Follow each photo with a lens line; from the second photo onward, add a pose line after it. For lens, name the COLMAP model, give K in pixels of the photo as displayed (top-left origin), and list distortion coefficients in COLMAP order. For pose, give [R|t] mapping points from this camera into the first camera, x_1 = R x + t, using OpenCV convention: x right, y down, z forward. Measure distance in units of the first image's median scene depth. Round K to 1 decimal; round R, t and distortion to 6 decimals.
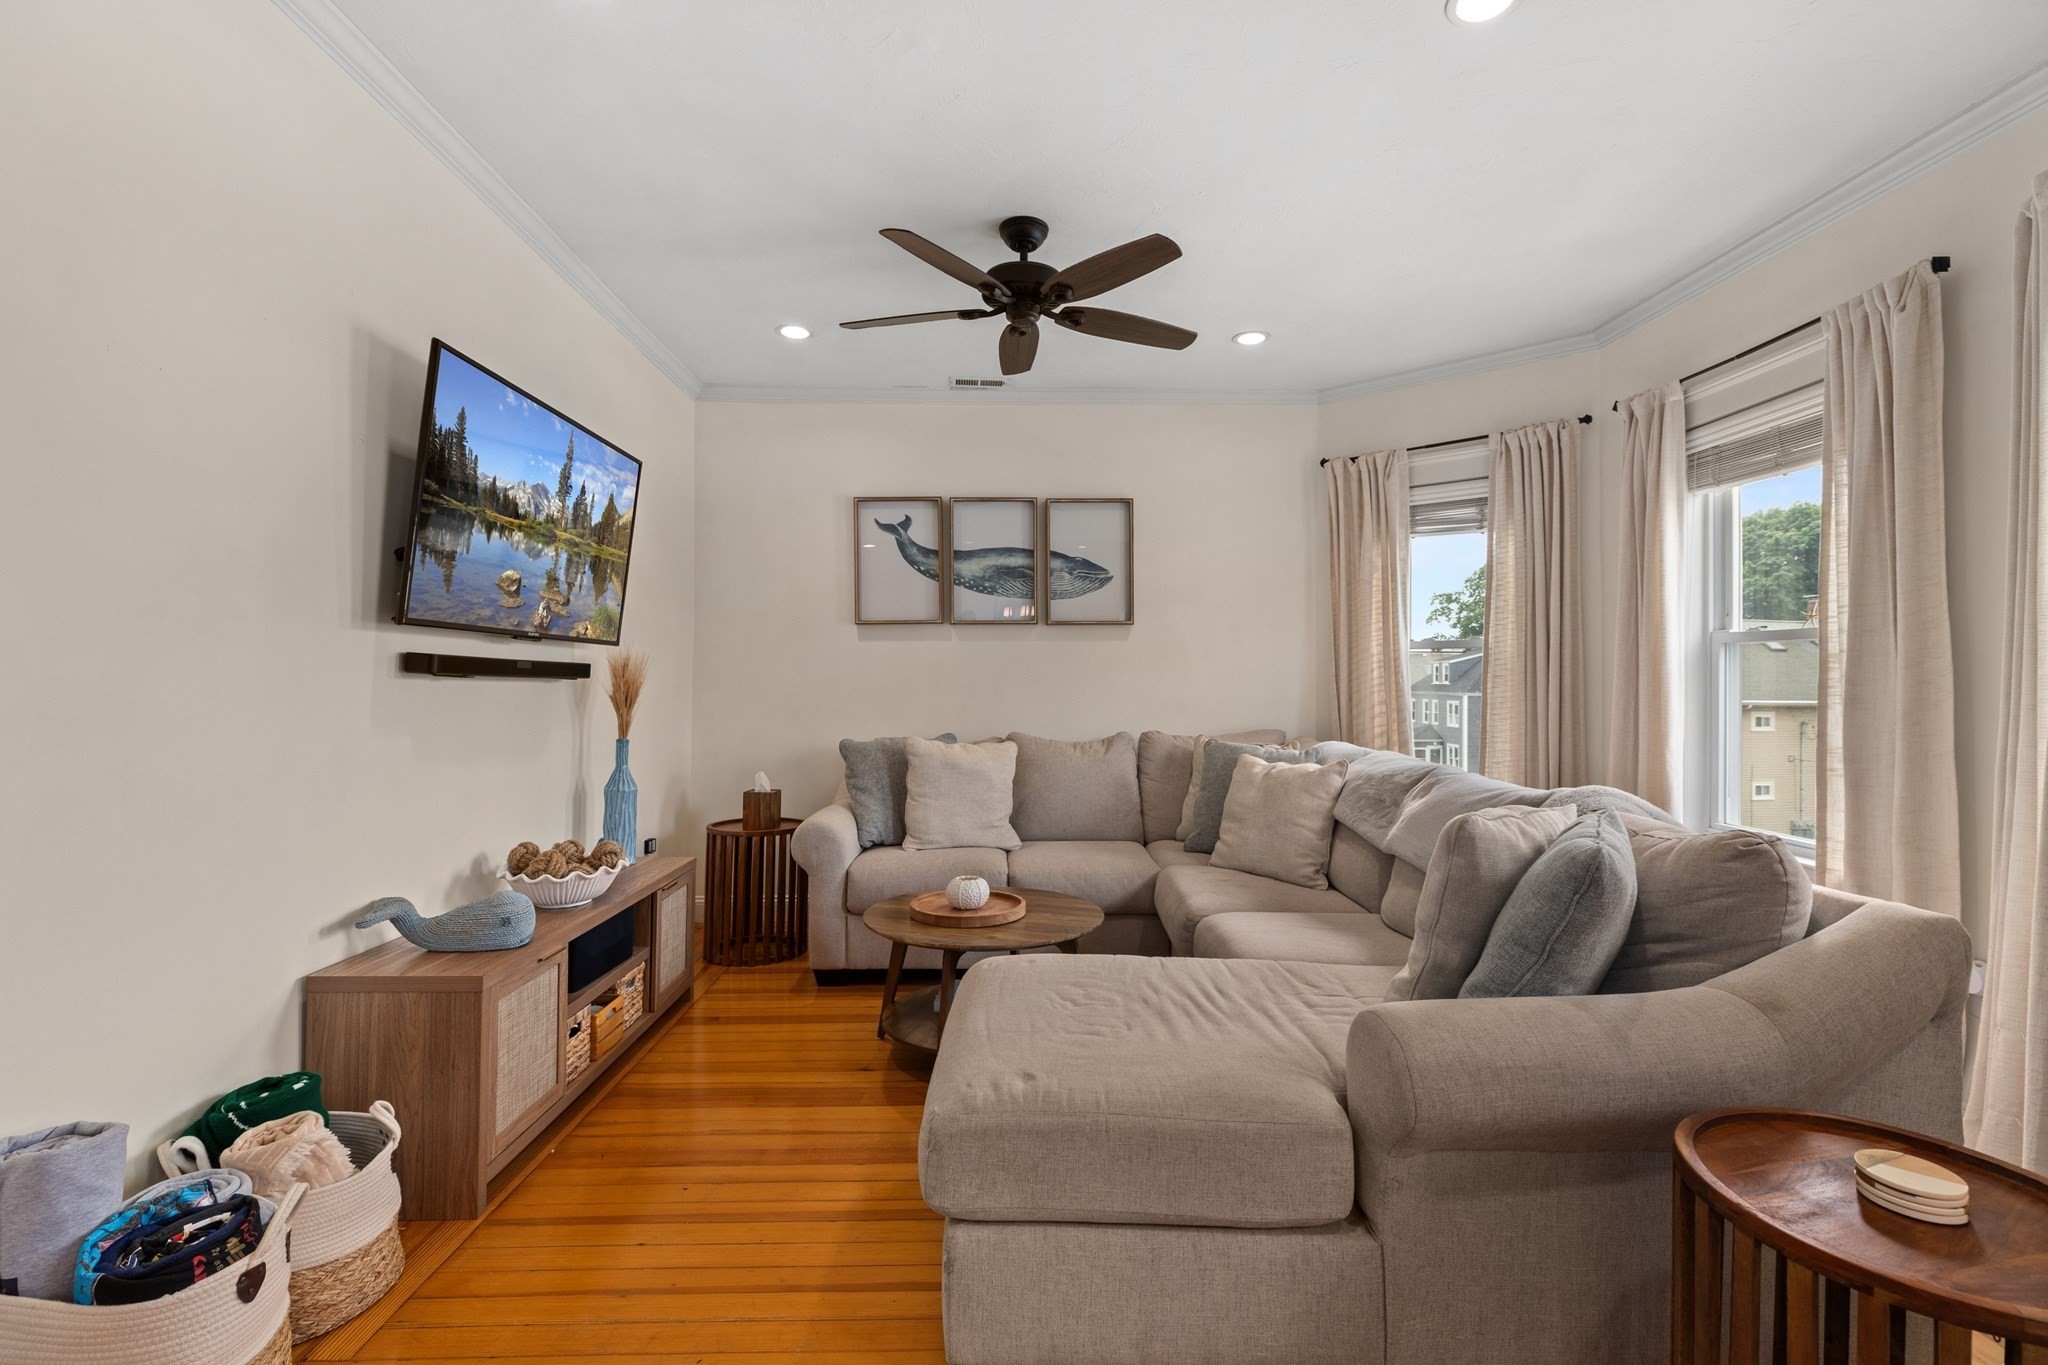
lens RADIAL K [[921.2, 0, 1021.6], [0, 921.2, 678.7], [0, 0, 1]] dist [0.007162, 0.000231]
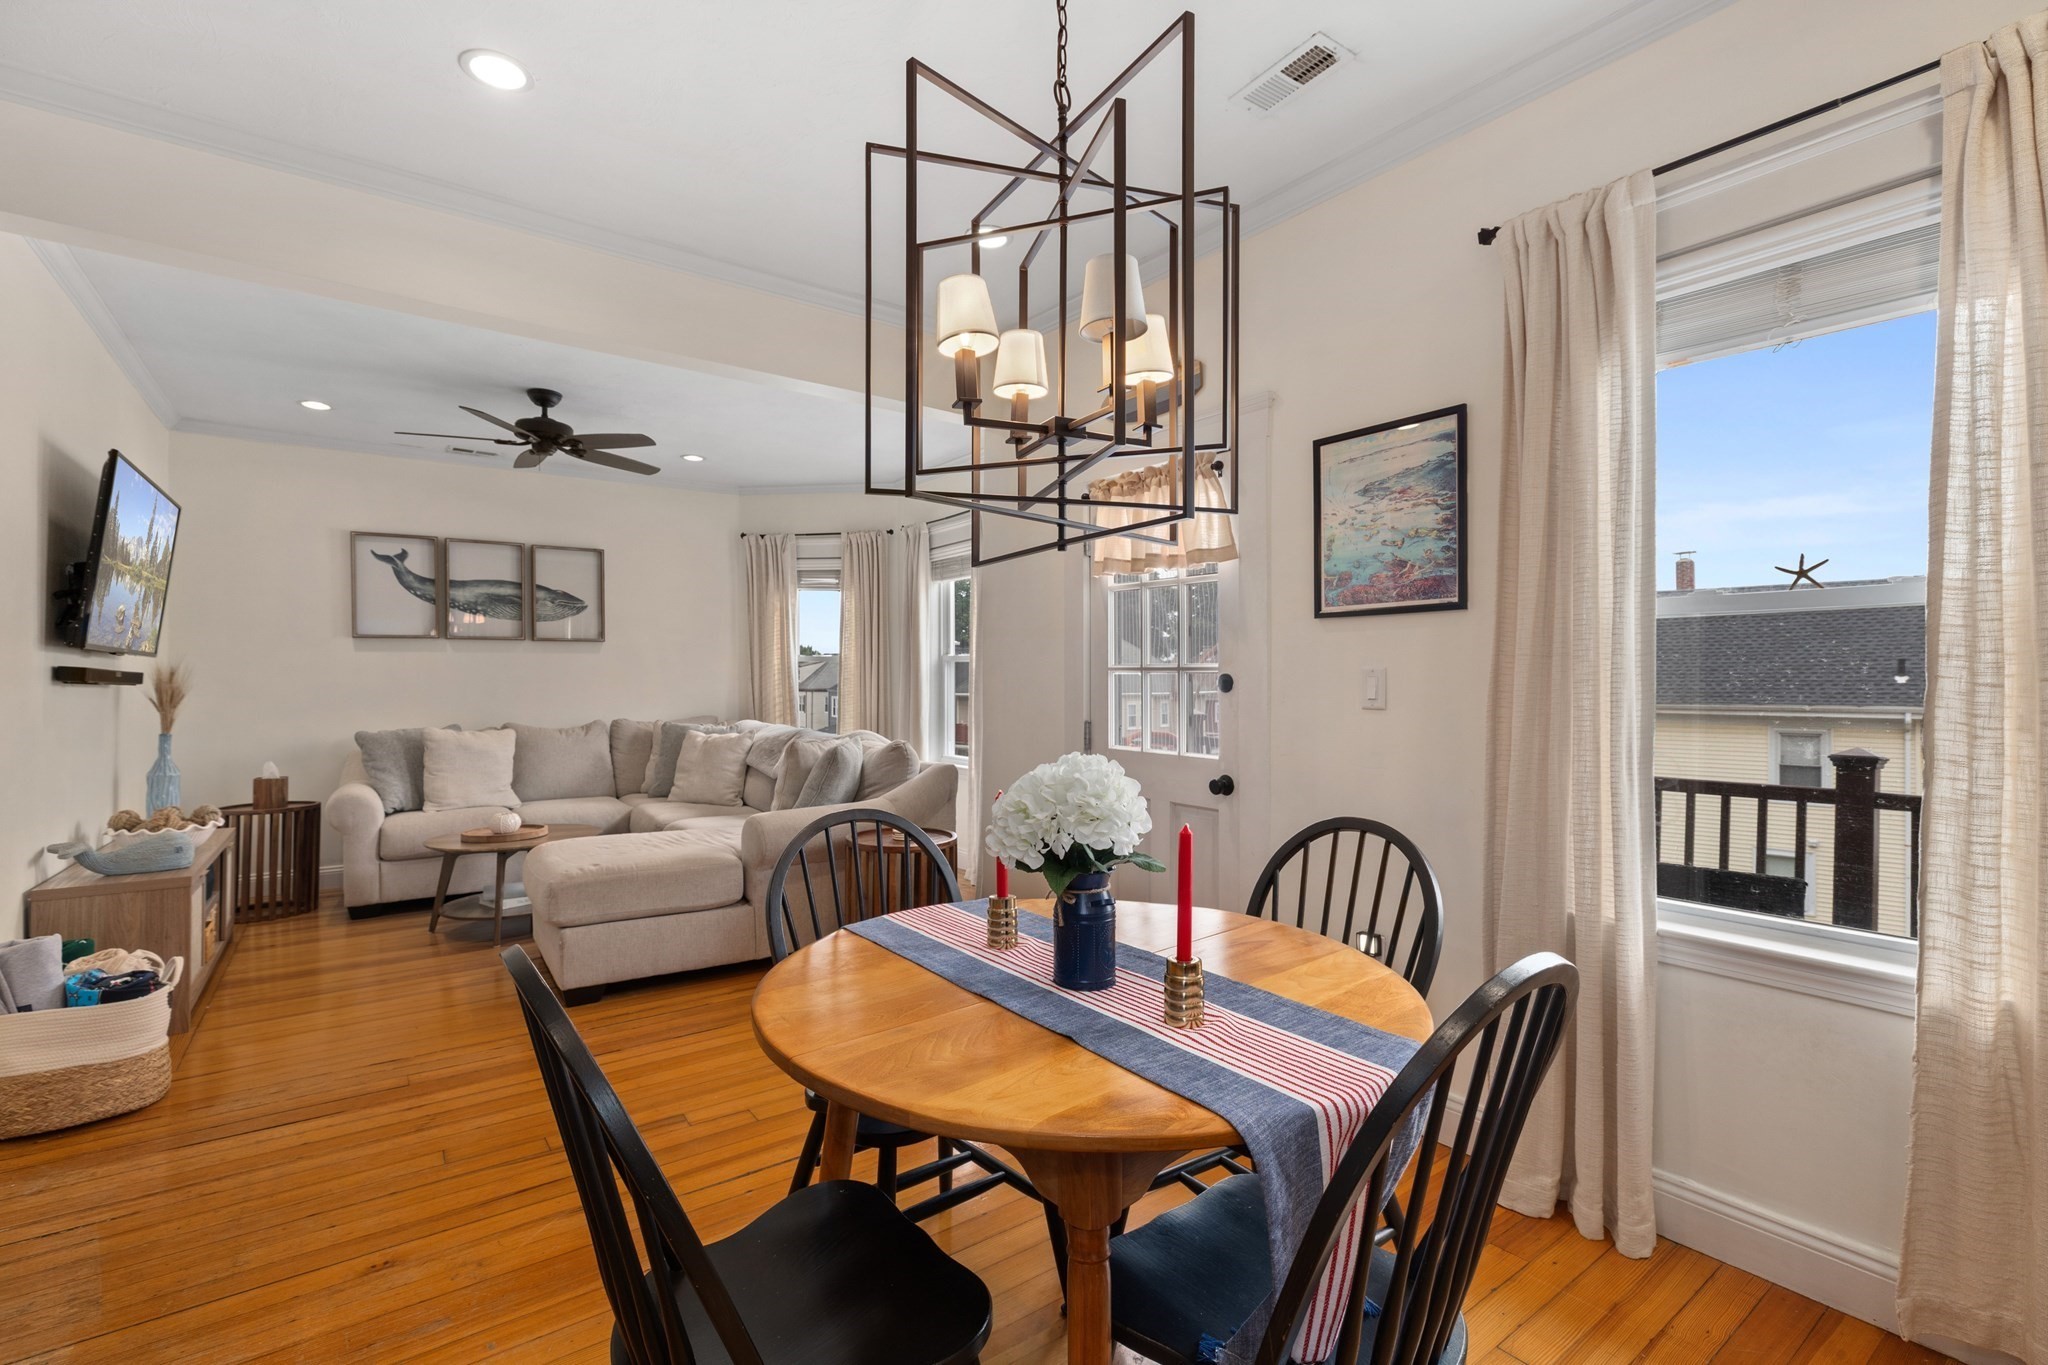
lens RADIAL K [[921.2, 0, 1021.6], [0, 921.2, 678.7], [0, 0, 1]] dist [0.007162, 0.000231]
pose [[0.828905, -0.004249, 0.559373, -0.150761], [0.004014, 0.999991, 0.001648, -0.004218], [-0.559375, 0.000879, 0.828915, -0.549934]]
